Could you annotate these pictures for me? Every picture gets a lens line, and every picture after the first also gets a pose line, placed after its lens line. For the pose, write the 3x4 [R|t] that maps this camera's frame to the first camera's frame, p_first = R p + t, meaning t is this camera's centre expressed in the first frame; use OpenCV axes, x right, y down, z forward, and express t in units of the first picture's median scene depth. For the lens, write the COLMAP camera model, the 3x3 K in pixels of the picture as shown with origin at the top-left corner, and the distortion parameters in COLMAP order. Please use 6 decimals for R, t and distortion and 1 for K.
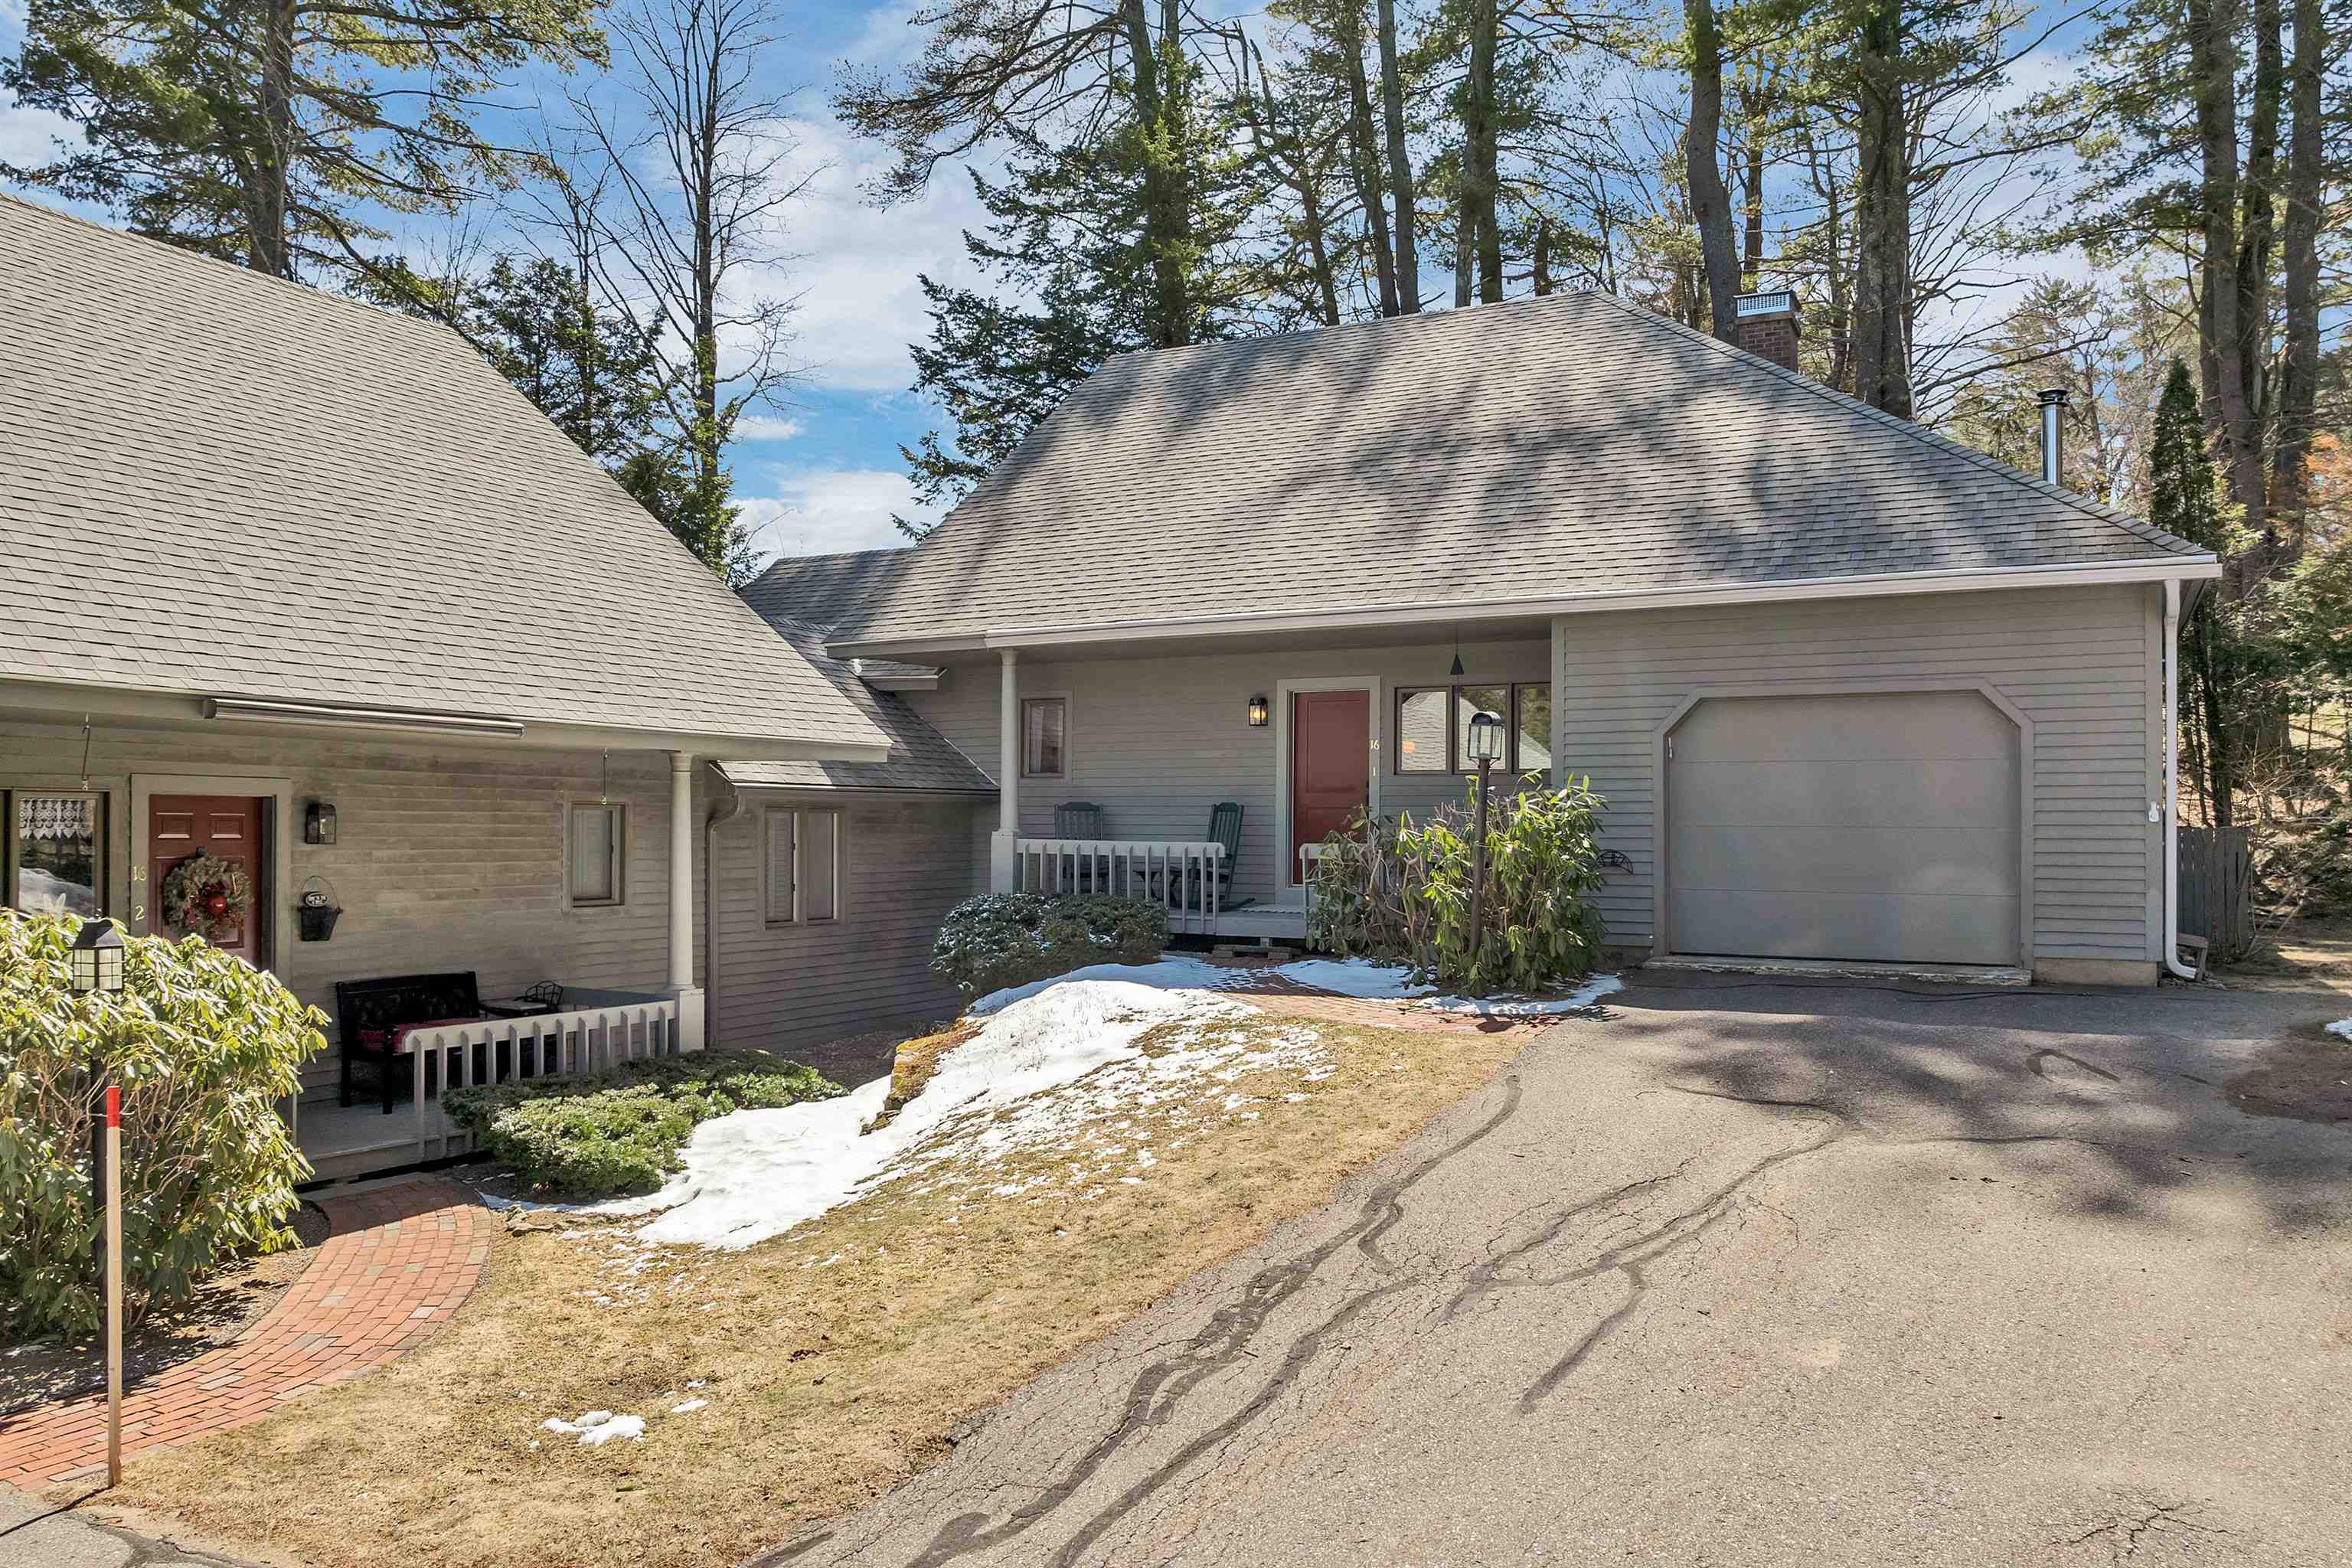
lens RADIAL K [[1721.9, 0, 1171.7], [0, 1721.9, 859.7], [0, 0, 1]] dist [-0.028312, -0.004546]
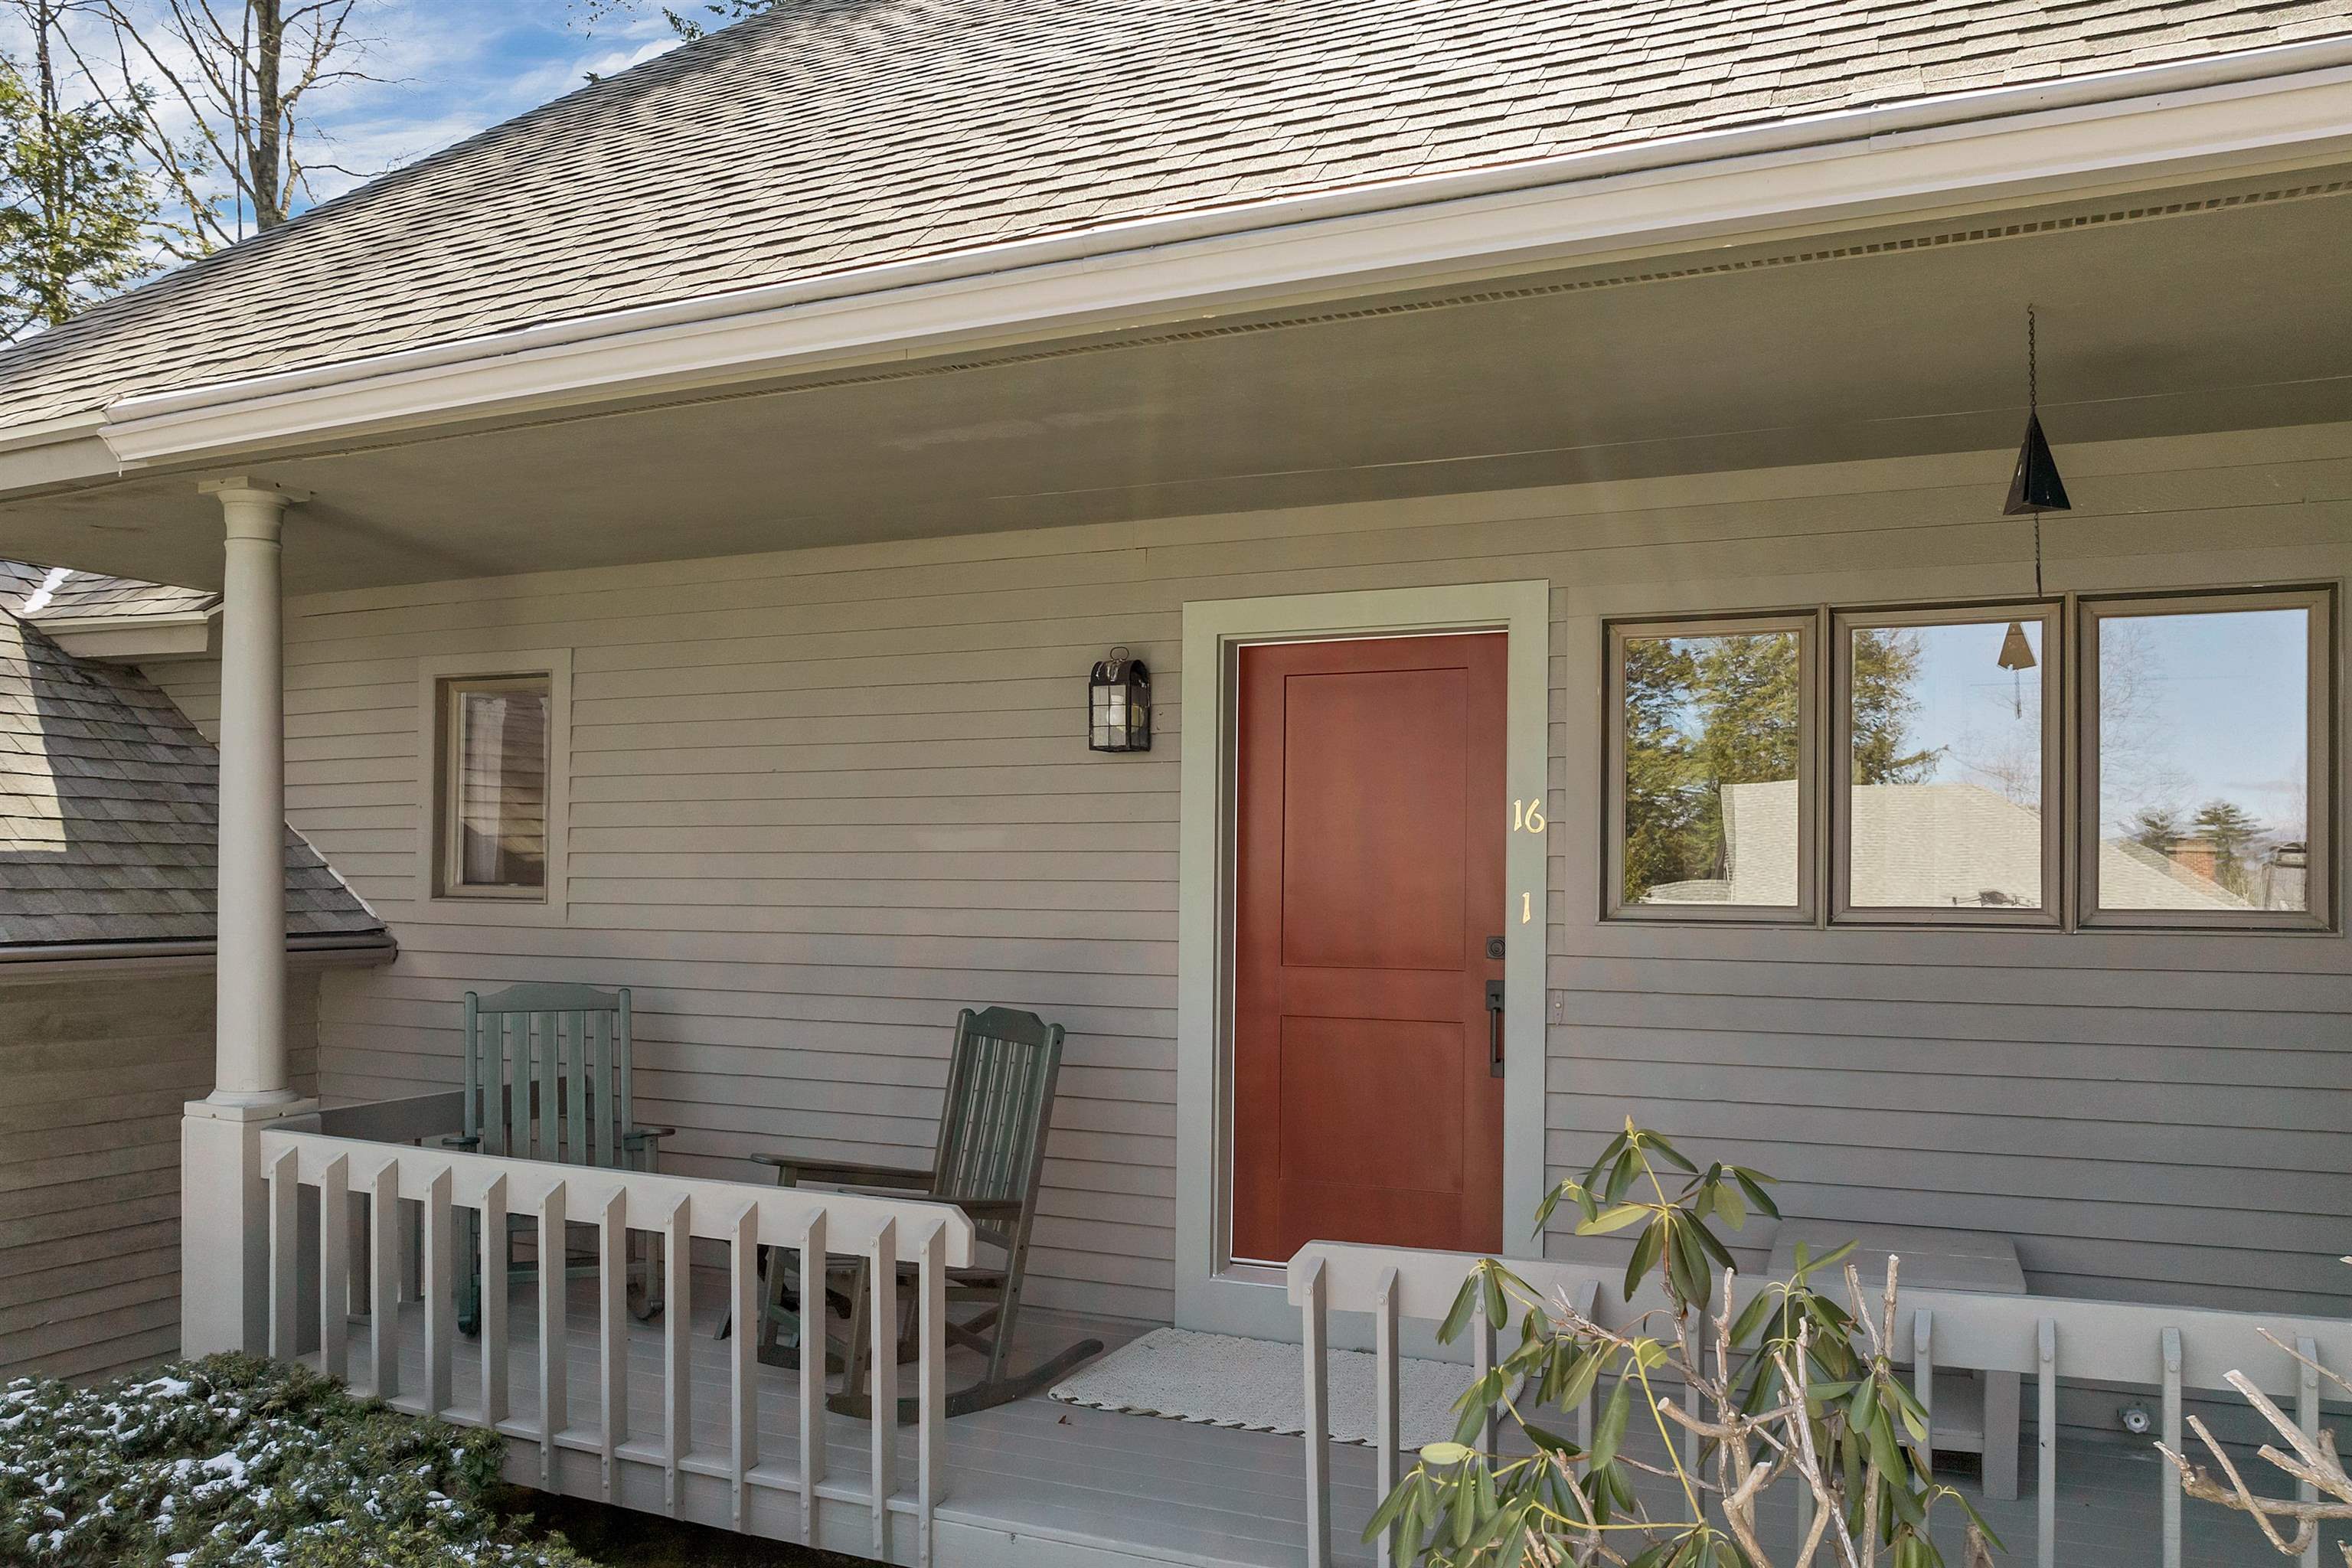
lens RADIAL K [[1665.9, 0, 1179.3], [0, 1665.9, 925.4], [0, 0, 1]] dist [-0.010716, -0.002496]
pose [[0.996713, 0.002773, 0.080968, 0.036497], [-0.003510, 0.999954, 0.008960, -0.049454], [-0.080939, -0.009215, 0.996676, 0.703043]]
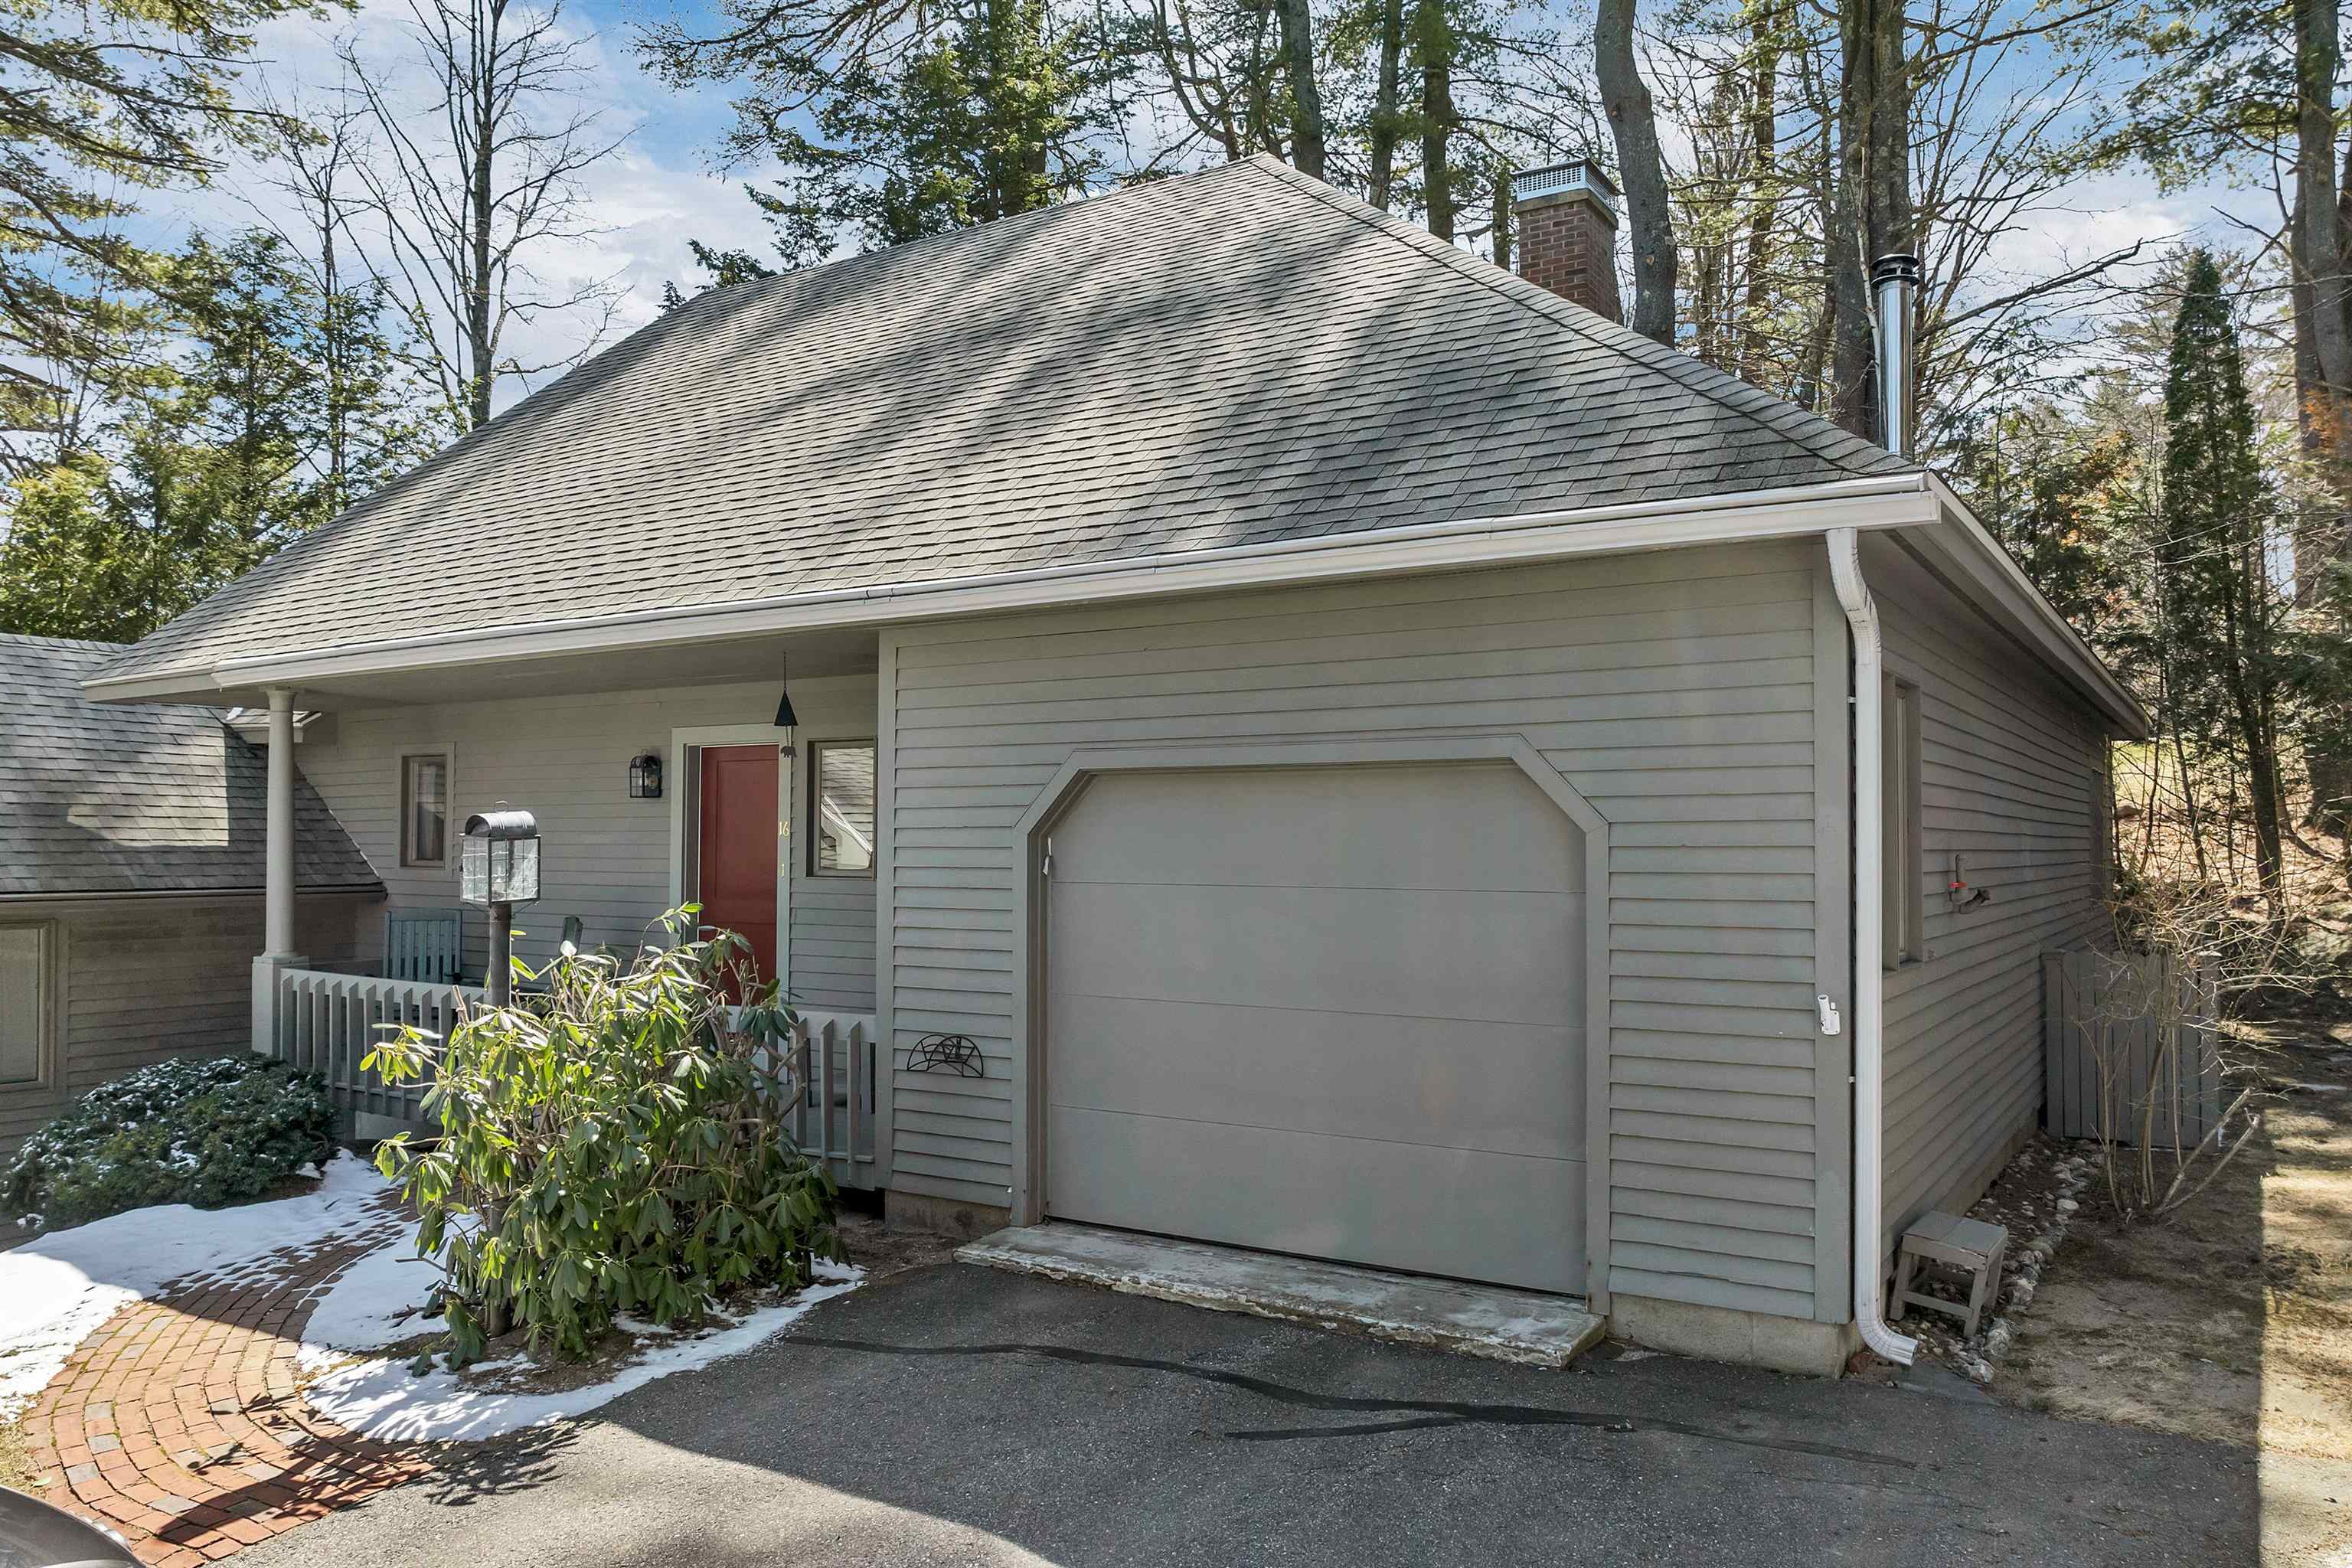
lens RADIAL K [[1683.6, 0, 1177.1], [0, 1683.6, 868.1], [0, 0, 1]] dist [-0.019154, -0.000645]
pose [[0.996205, -0.000400, -0.087035, 0.314087], [0.000284, 0.999999, -0.001339, -0.049944], [0.087035, 0.001309, 0.996204, 0.369341]]
